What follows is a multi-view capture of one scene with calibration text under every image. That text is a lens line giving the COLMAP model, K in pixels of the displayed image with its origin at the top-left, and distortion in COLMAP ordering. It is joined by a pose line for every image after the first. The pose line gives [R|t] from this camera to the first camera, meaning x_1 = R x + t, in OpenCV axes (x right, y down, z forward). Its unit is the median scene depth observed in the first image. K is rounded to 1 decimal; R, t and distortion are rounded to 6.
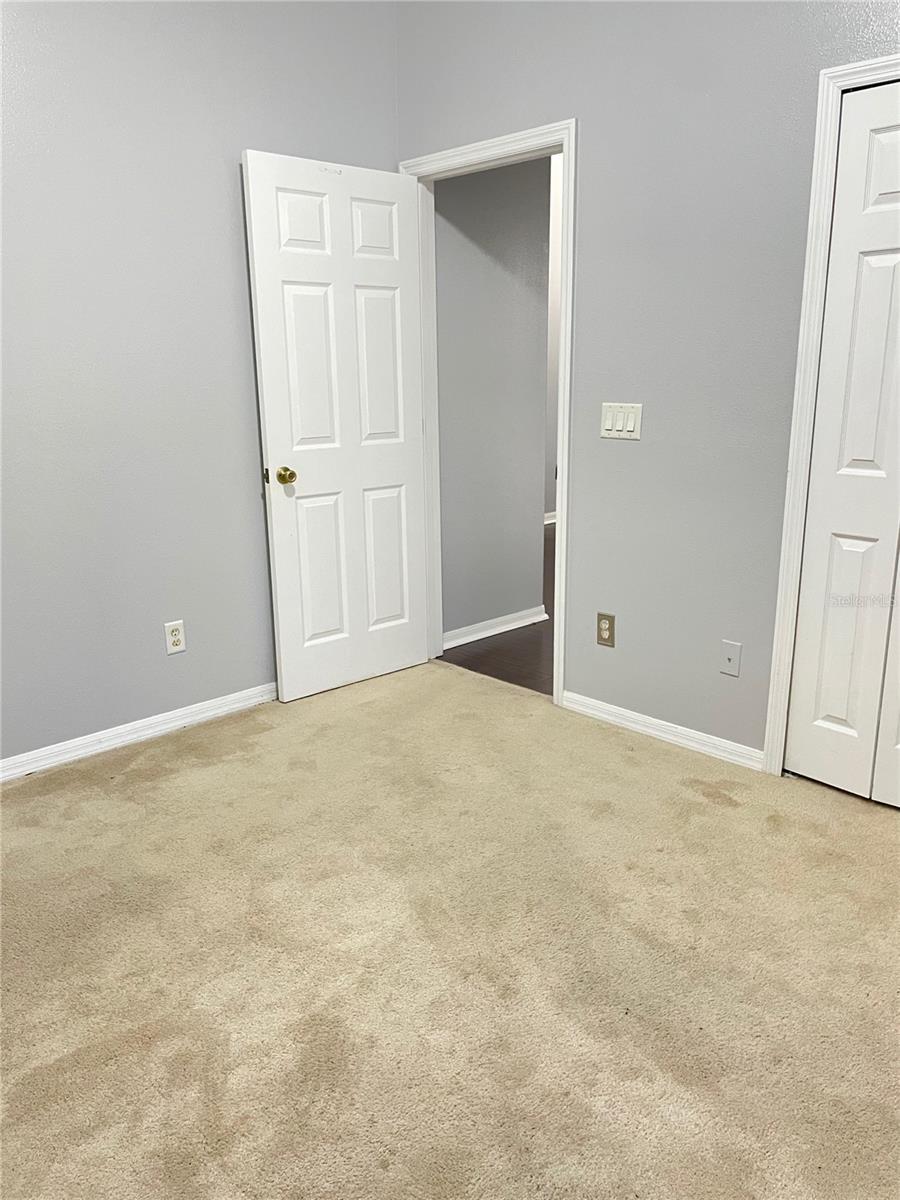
lens RADIAL K [[906.0, 0, 459.1], [0, 906.0, 606.8], [0, 0, 1]] dist [0.101259, -0.135241]
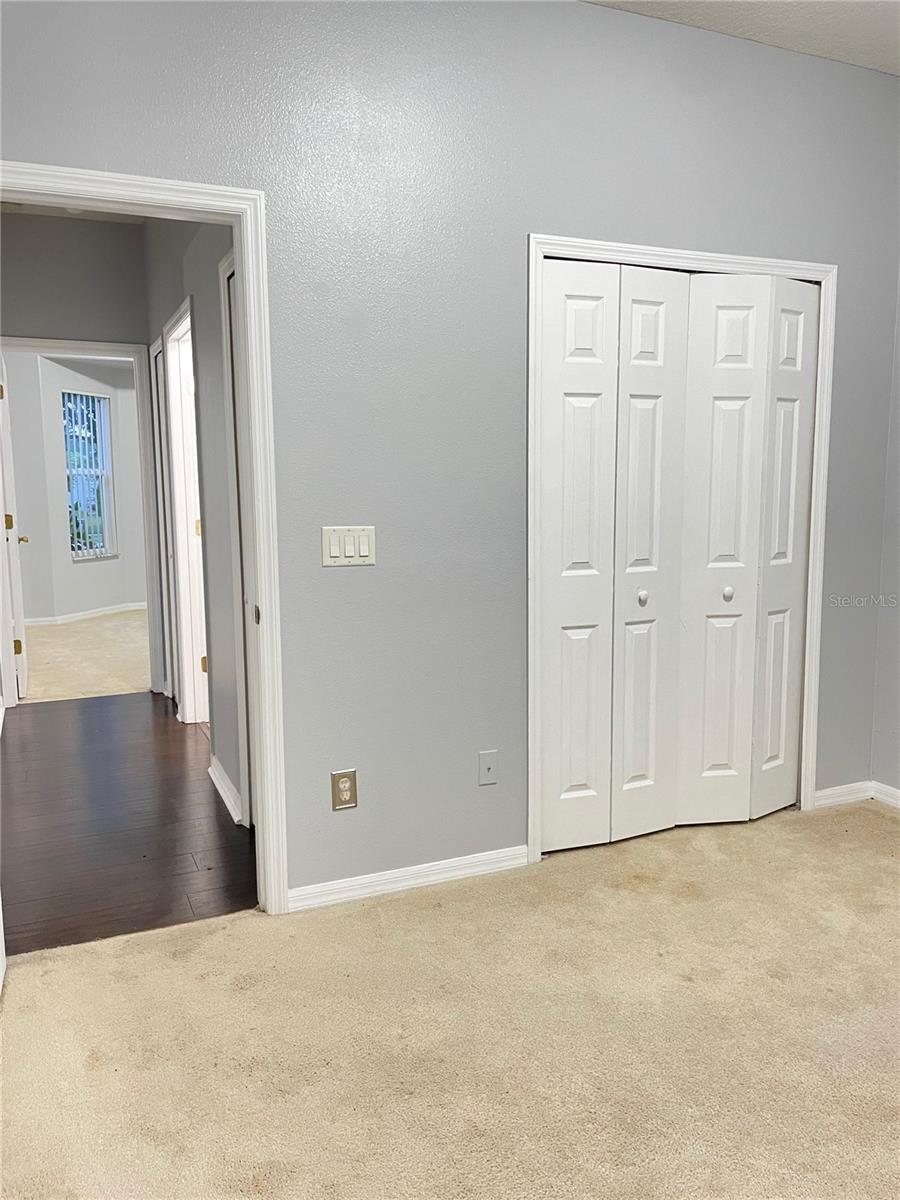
lens RADIAL K [[906.0, 0, 459.1], [0, 906.0, 606.8], [0, 0, 1]] dist [0.101259, -0.135241]
pose [[0.354283, -0.120381, 0.927358, -0.601701], [0.242459, 0.969592, 0.033236, -0.151632], [-0.903160, 0.213071, 0.372697, 0.598361]]
